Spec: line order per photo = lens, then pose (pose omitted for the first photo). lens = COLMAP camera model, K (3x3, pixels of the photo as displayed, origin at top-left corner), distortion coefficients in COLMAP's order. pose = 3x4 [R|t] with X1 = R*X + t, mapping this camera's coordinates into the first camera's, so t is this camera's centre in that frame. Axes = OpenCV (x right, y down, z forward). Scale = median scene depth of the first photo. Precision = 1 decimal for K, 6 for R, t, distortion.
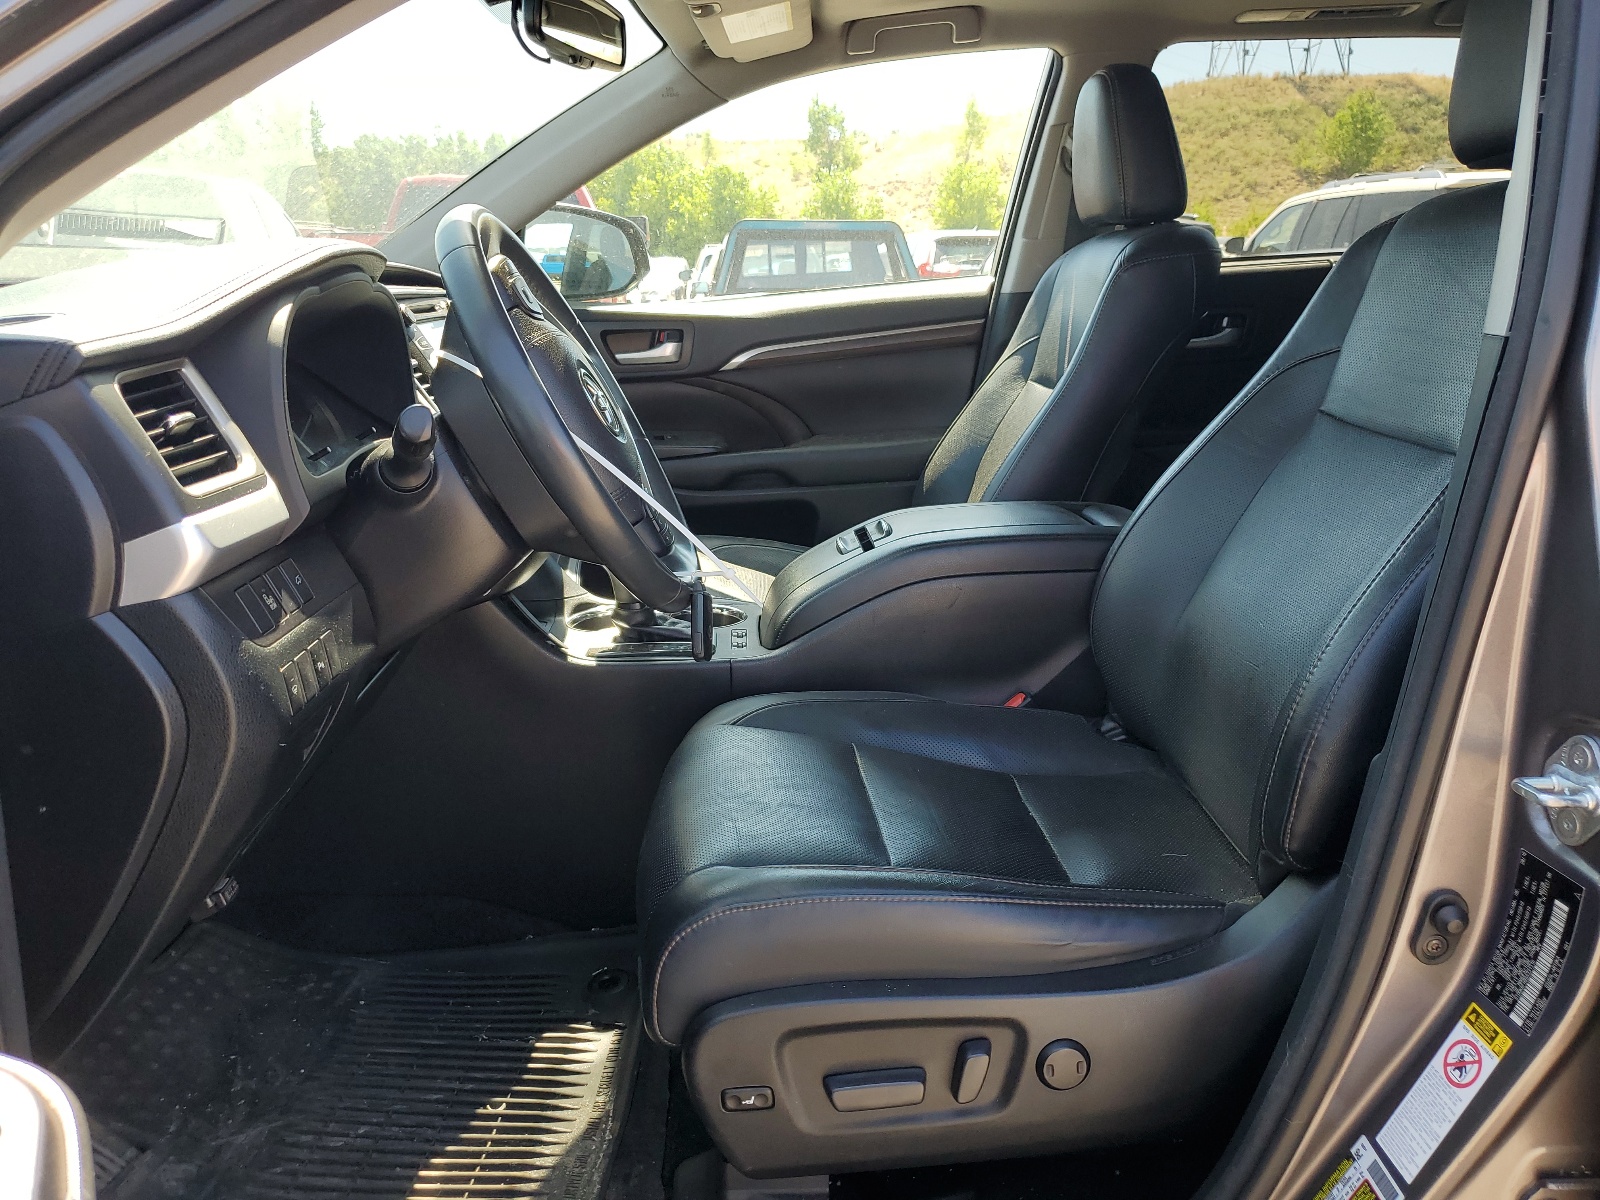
lens RADIAL K [[1215.1, 0, 799.5], [0, 1215.1, 599.8], [0, 0, 1]] dist [-0.058614, -0.003635]
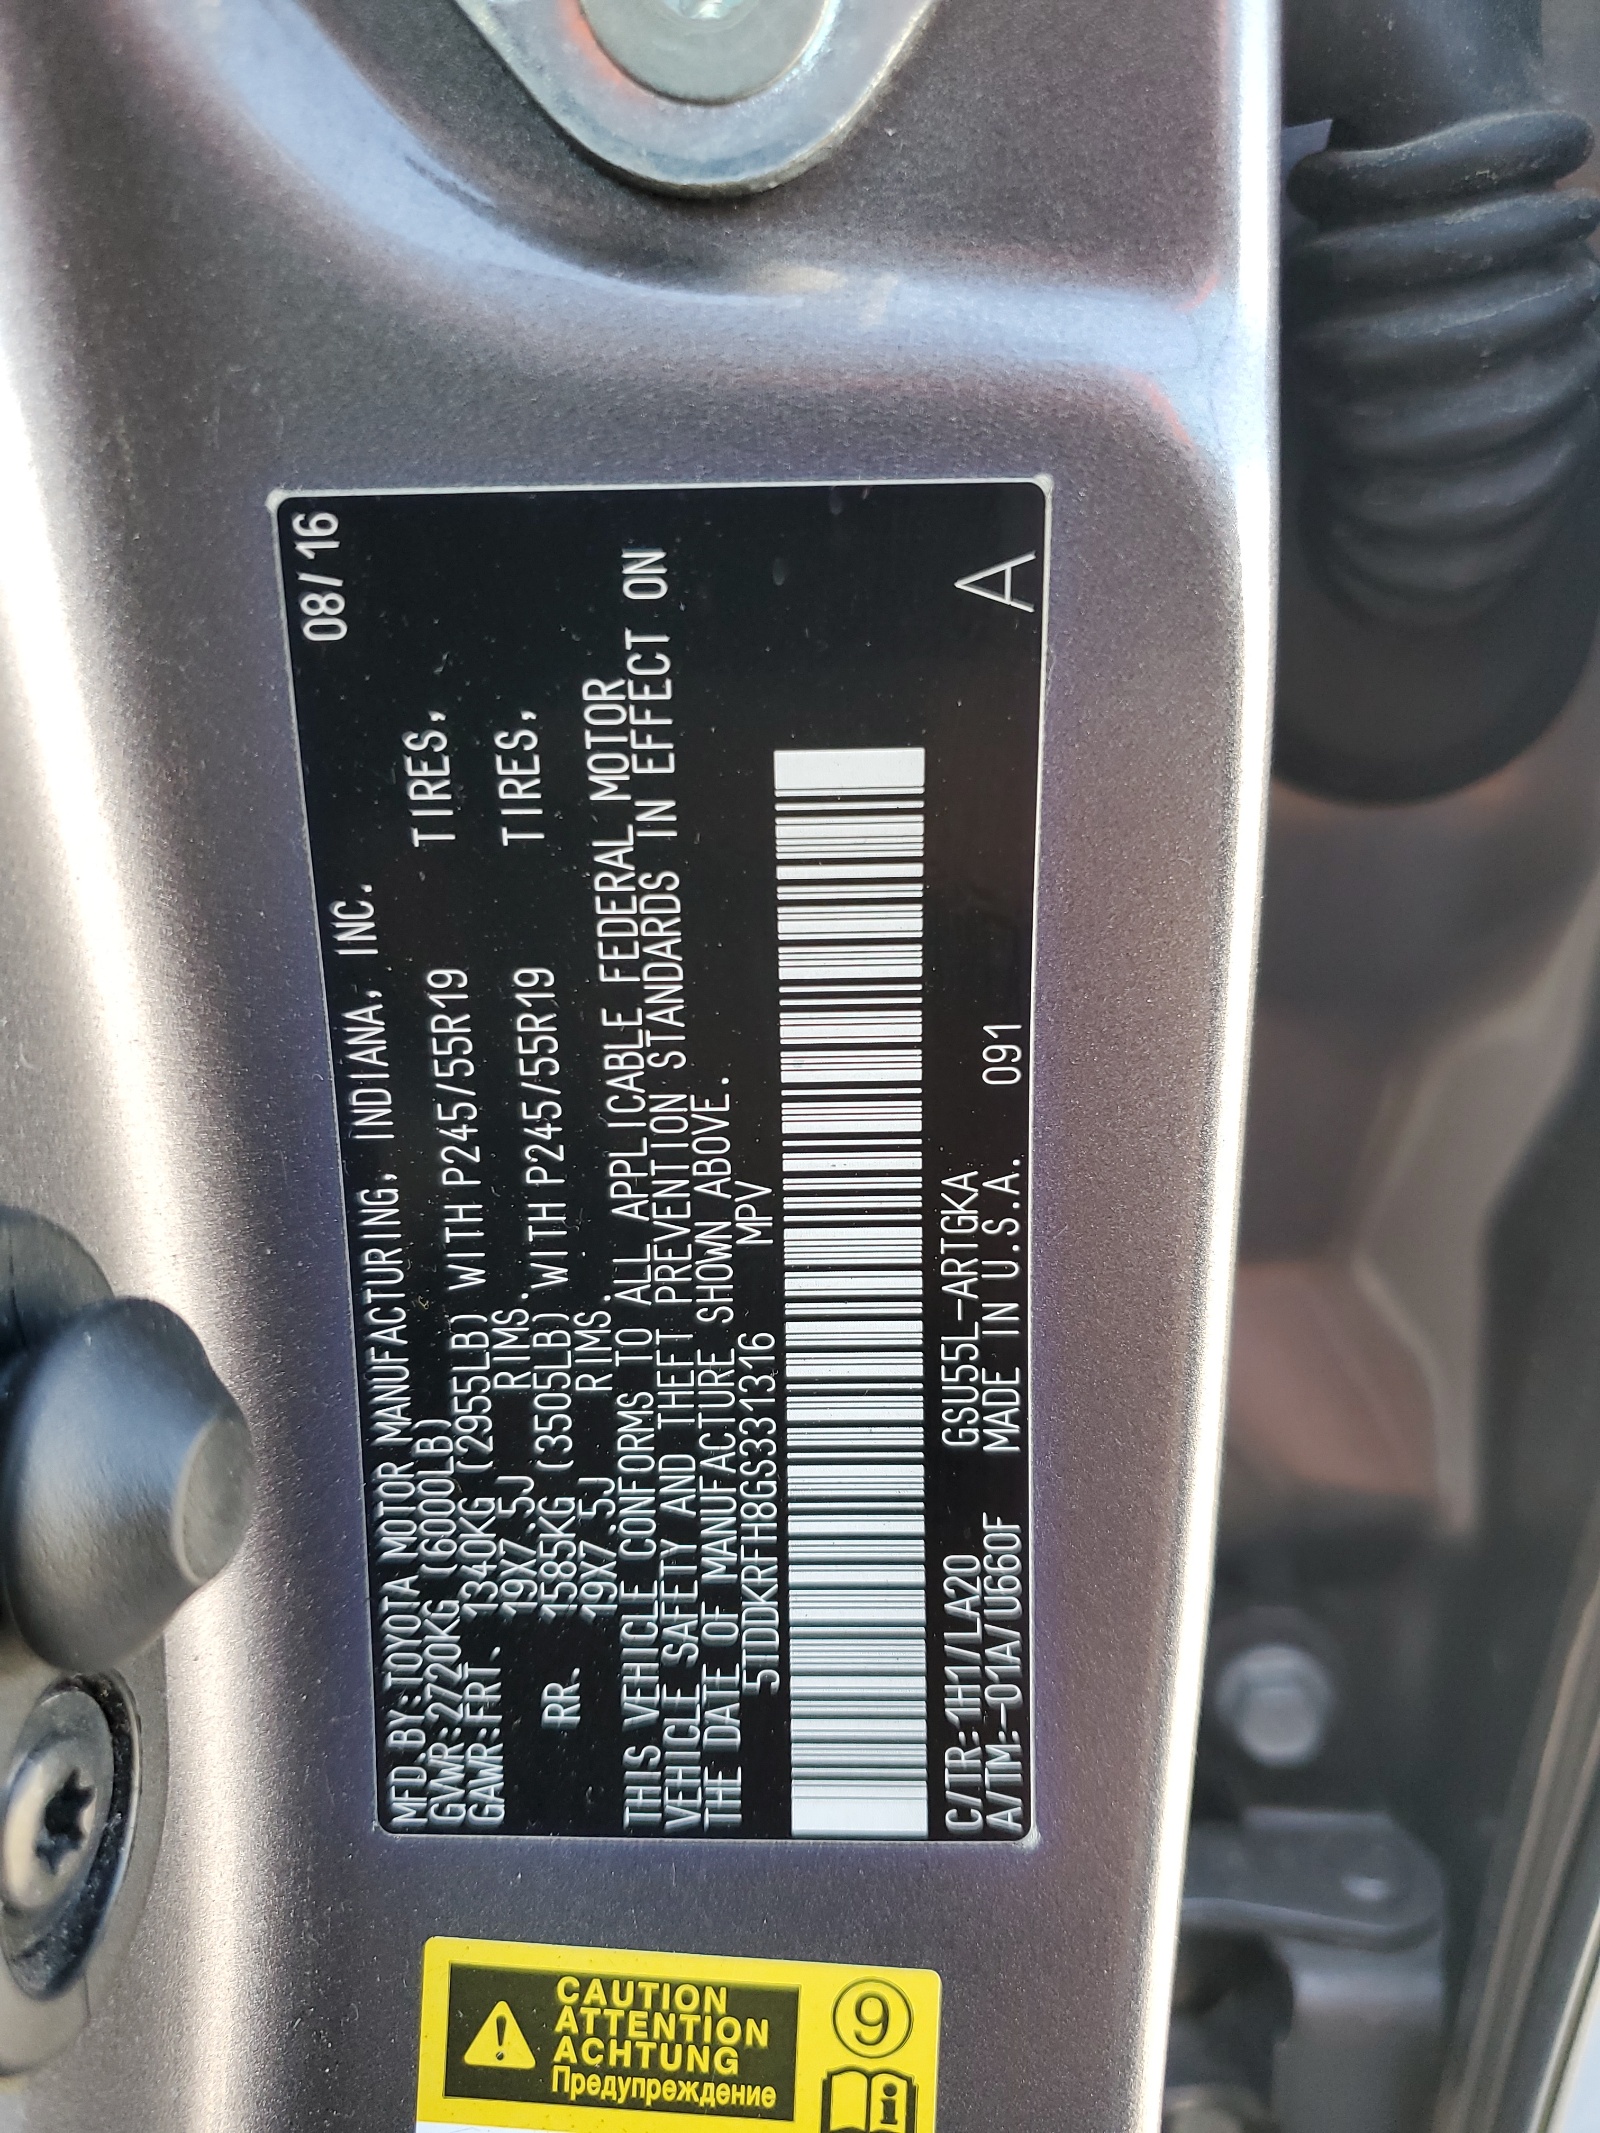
lens RADIAL K [[1619.8, 0, 799.4], [0, 1619.8, 1066.2], [0, 0, 1]] dist [-0.058614, -0.003635]
pose [[0.150231, -0.324482, 0.933886, 0.469253], [0.290477, 0.917401, 0.272026, 0.232756], [-0.945015, 0.230405, 0.232076, 0.938927]]
